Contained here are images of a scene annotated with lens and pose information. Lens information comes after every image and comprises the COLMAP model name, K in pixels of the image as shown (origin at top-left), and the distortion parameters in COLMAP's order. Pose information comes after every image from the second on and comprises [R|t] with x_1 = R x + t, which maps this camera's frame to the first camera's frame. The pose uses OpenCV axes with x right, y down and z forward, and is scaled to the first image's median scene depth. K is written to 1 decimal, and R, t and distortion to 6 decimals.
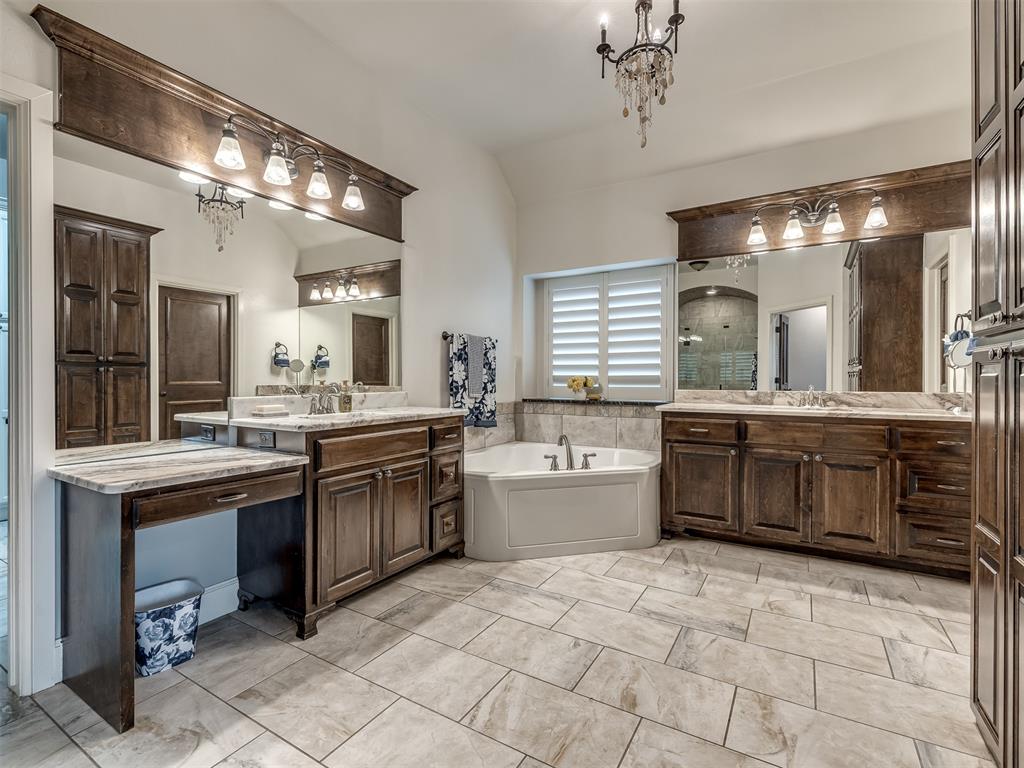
lens RADIAL K [[488.4, 0, 544.8], [0, 488.4, 378.4], [0, 0, 1]] dist [-0.002106, 0.000137]
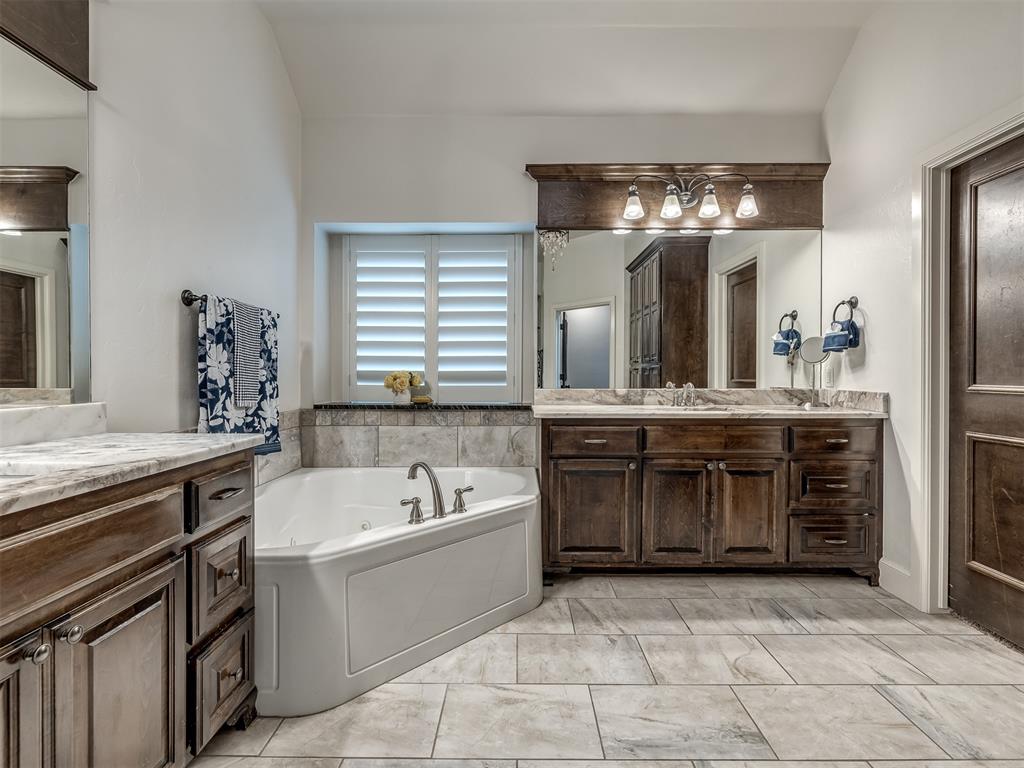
lens RADIAL K [[488.4, 0, 544.8], [0, 488.4, 378.4], [0, 0, 1]] dist [-0.002106, 0.000137]
pose [[0.875453, -0.004093, 0.483286, -0.128667], [0.000015, 0.999964, 0.008442, -0.001025], [-0.483304, -0.007383, 0.875422, 0.351626]]
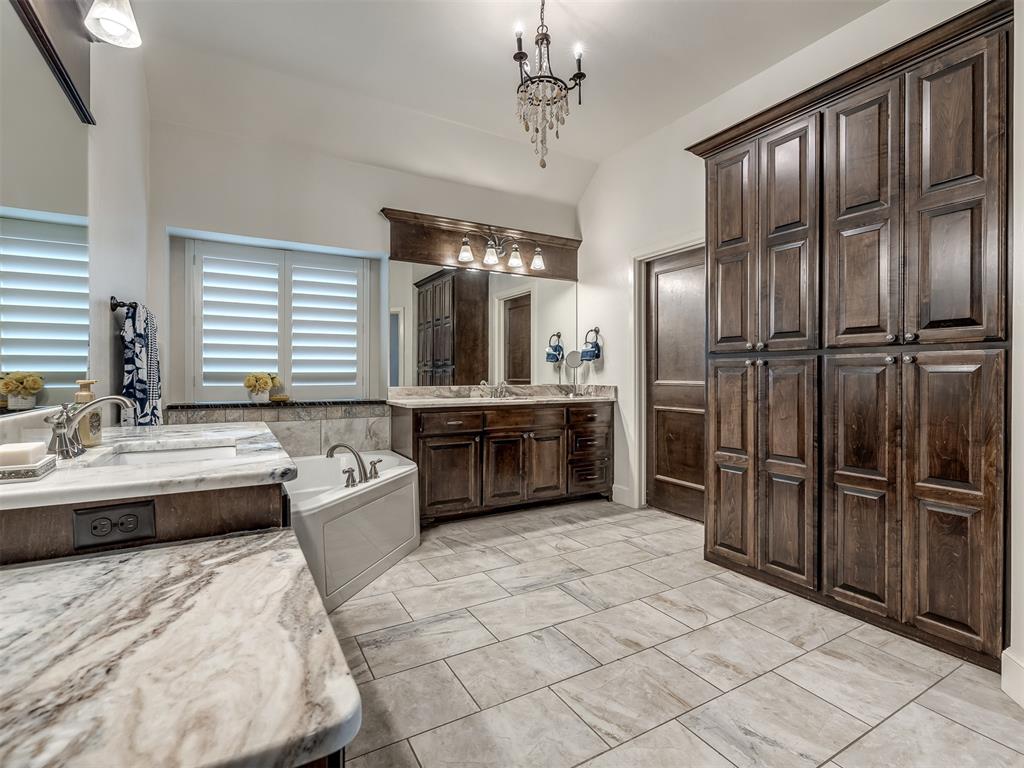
lens RADIAL K [[451.6, 0, 543.1], [0, 451.6, 377.2], [0, 0, 1]] dist [-0.001646, -0.000060]
pose [[0.518052, -0.004856, 0.855335, -0.437984], [0.001537, 0.999988, 0.004747, -0.000939], [-0.855348, -0.001145, 0.518053, 0.301821]]
